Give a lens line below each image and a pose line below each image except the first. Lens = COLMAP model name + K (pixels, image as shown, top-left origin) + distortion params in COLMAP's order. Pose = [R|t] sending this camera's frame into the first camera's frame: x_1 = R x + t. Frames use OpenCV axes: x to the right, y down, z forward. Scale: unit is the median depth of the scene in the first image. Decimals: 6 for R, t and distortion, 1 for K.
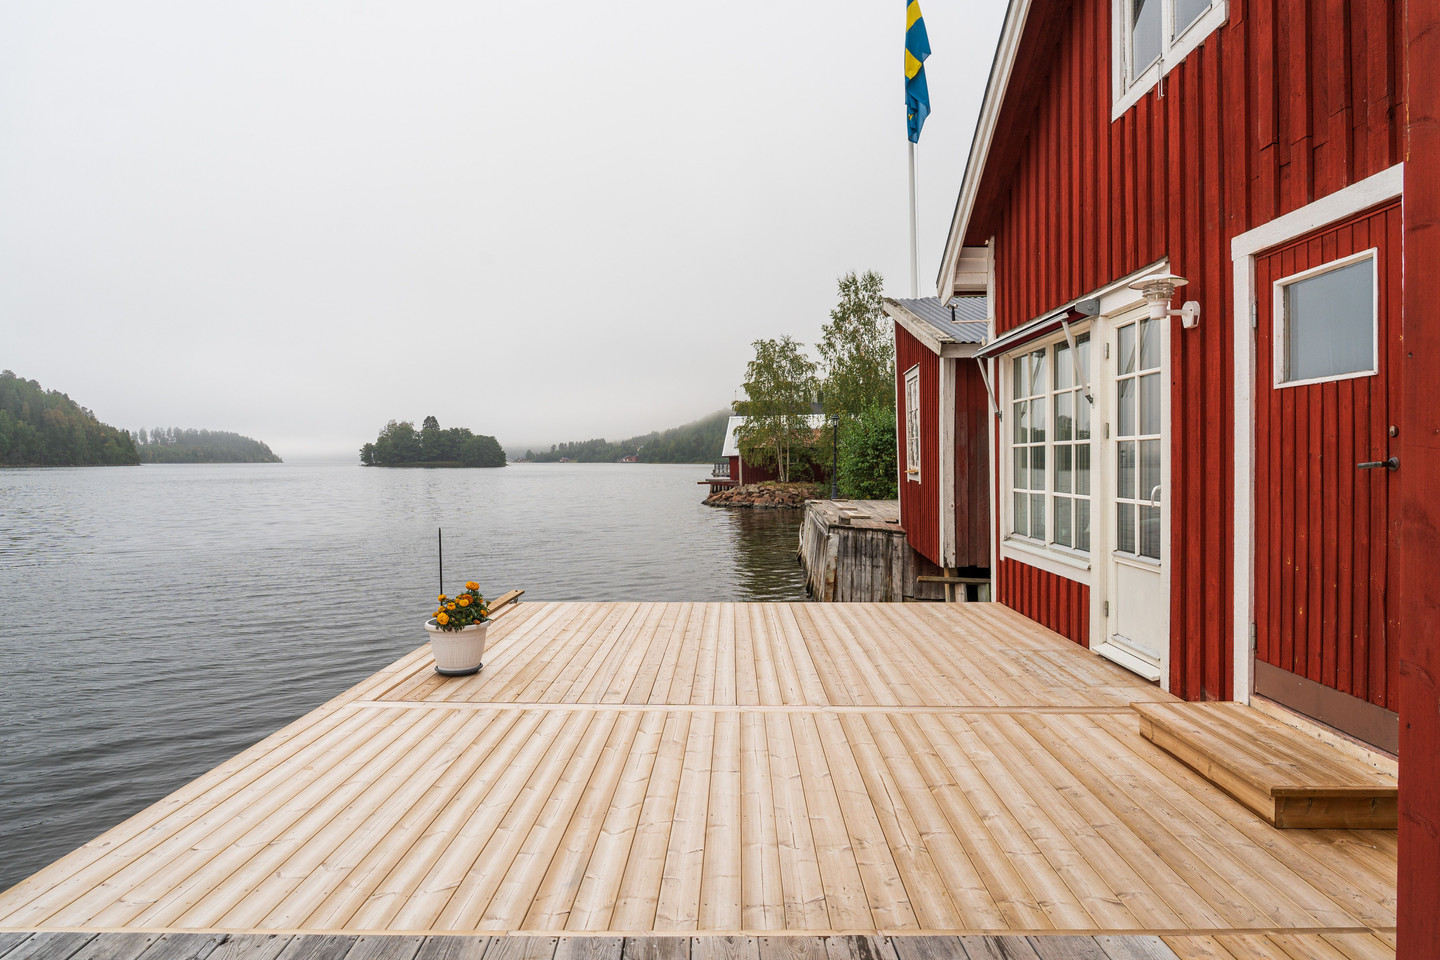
lens RADIAL K [[823.6, 0, 720.0], [0, 823.6, 480.0], [0, 0, 1]] dist [-0.027486, -0.001099]
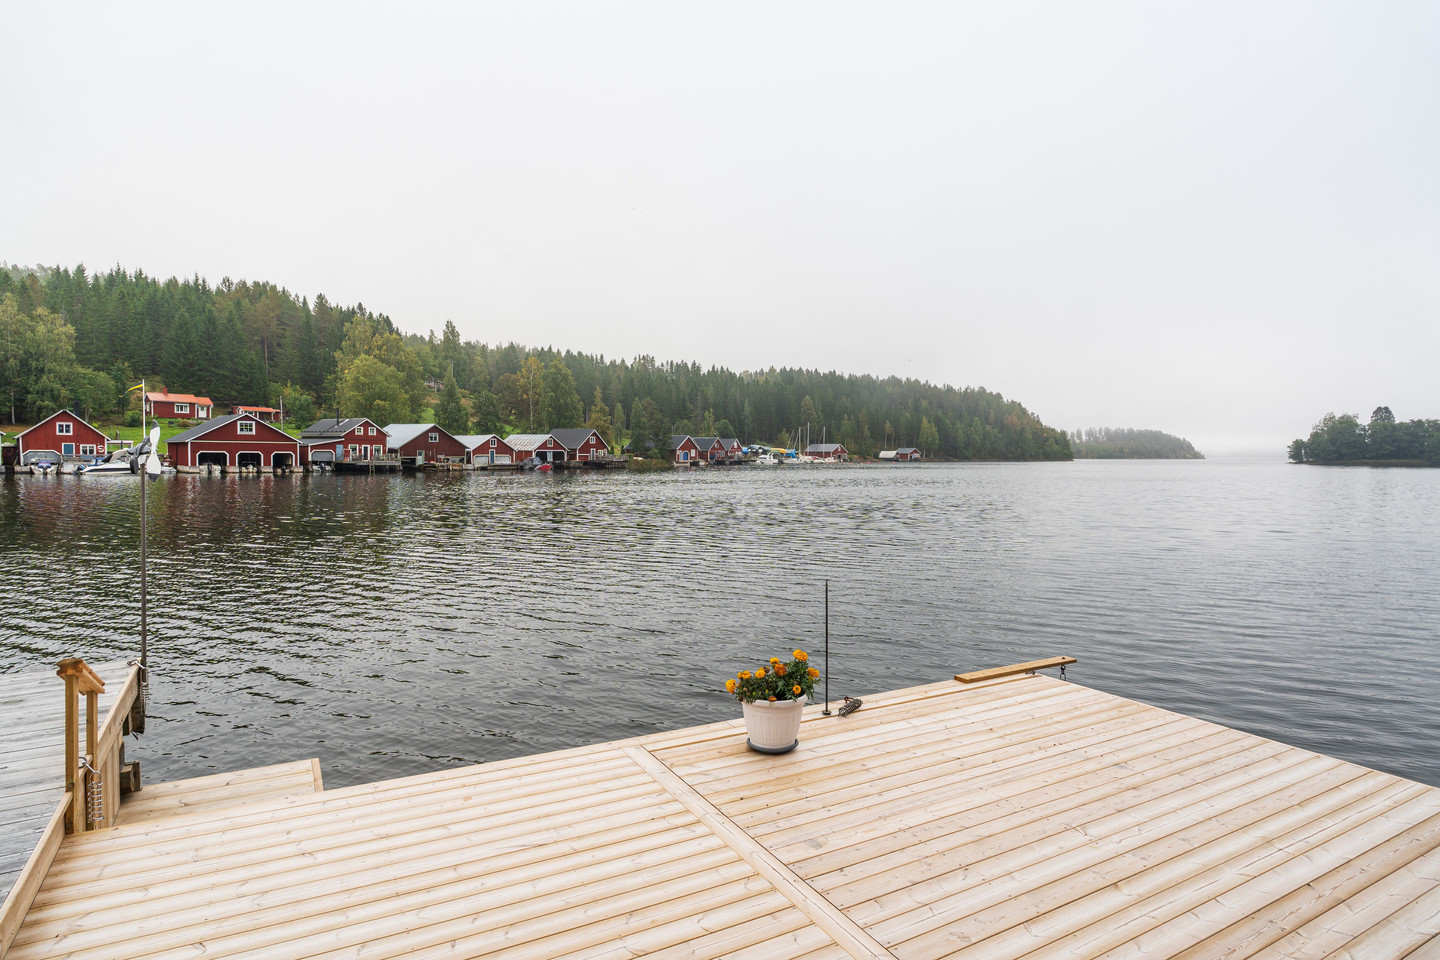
lens RADIAL K [[783.9, 0, 720.0], [0, 783.9, 480.0], [0, 0, 1]] dist [-0.020581, 0.000144]
pose [[0.502583, 0.029878, -0.864012, 0.333145], [-0.025335, 0.999482, 0.019826, -0.064712], [0.864157, 0.011925, 0.503080, 0.436975]]
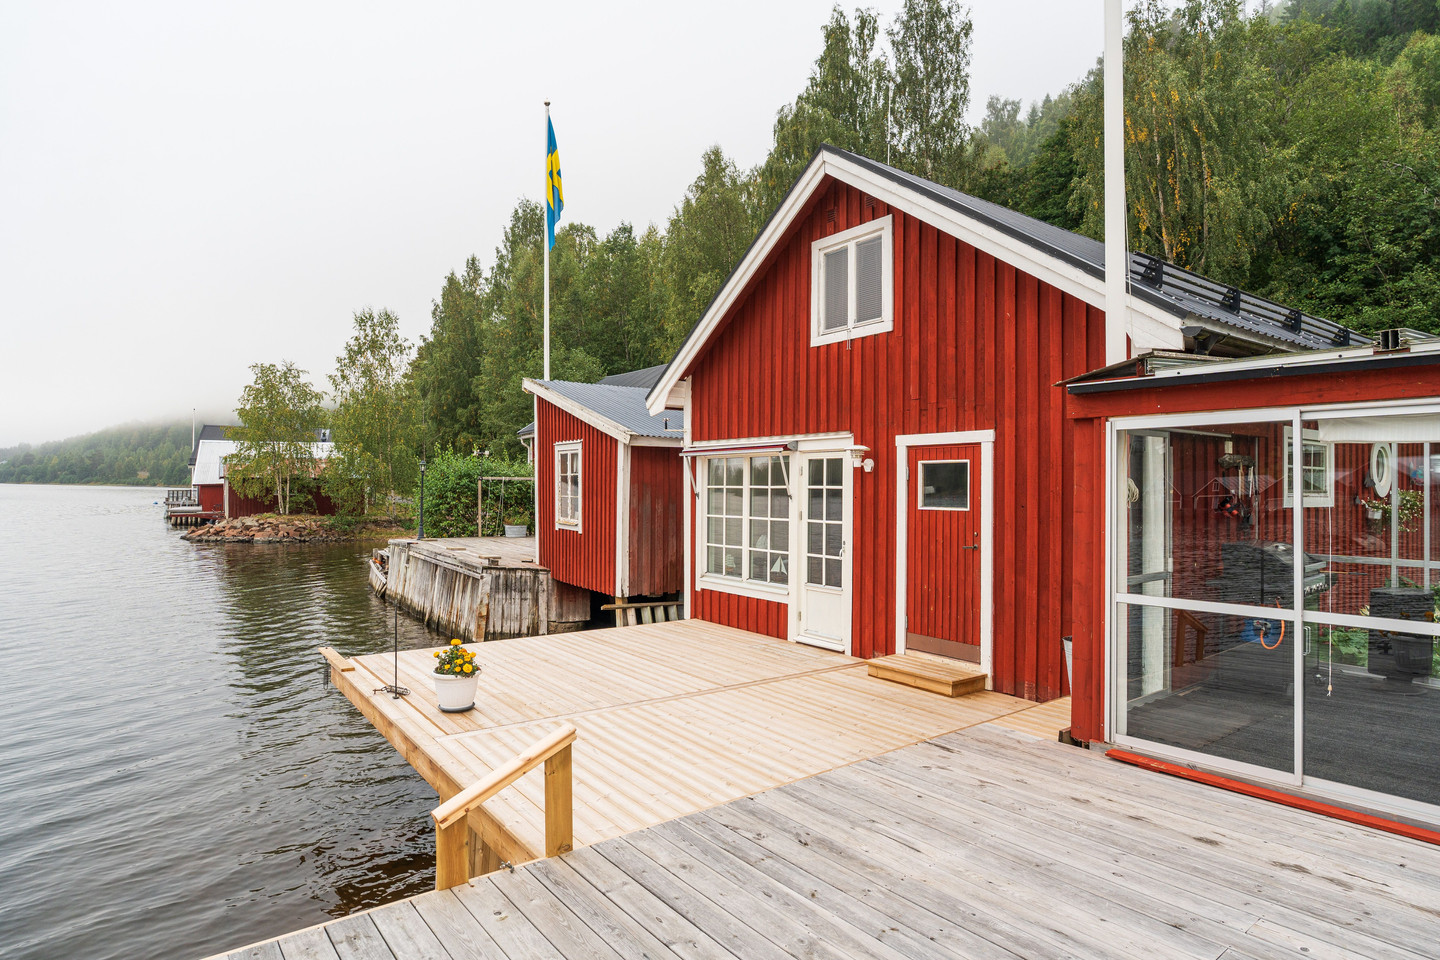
lens RADIAL K [[804.3, 0, 720.0], [0, 804.3, 480.0], [0, 0, 1]] dist [-0.039466, 0.000123]
pose [[0.780281, 0.013505, 0.625284, -0.673514], [0.002523, 0.999691, -0.024739, -0.084191], [-0.625425, 0.020881, 0.780005, -0.226575]]
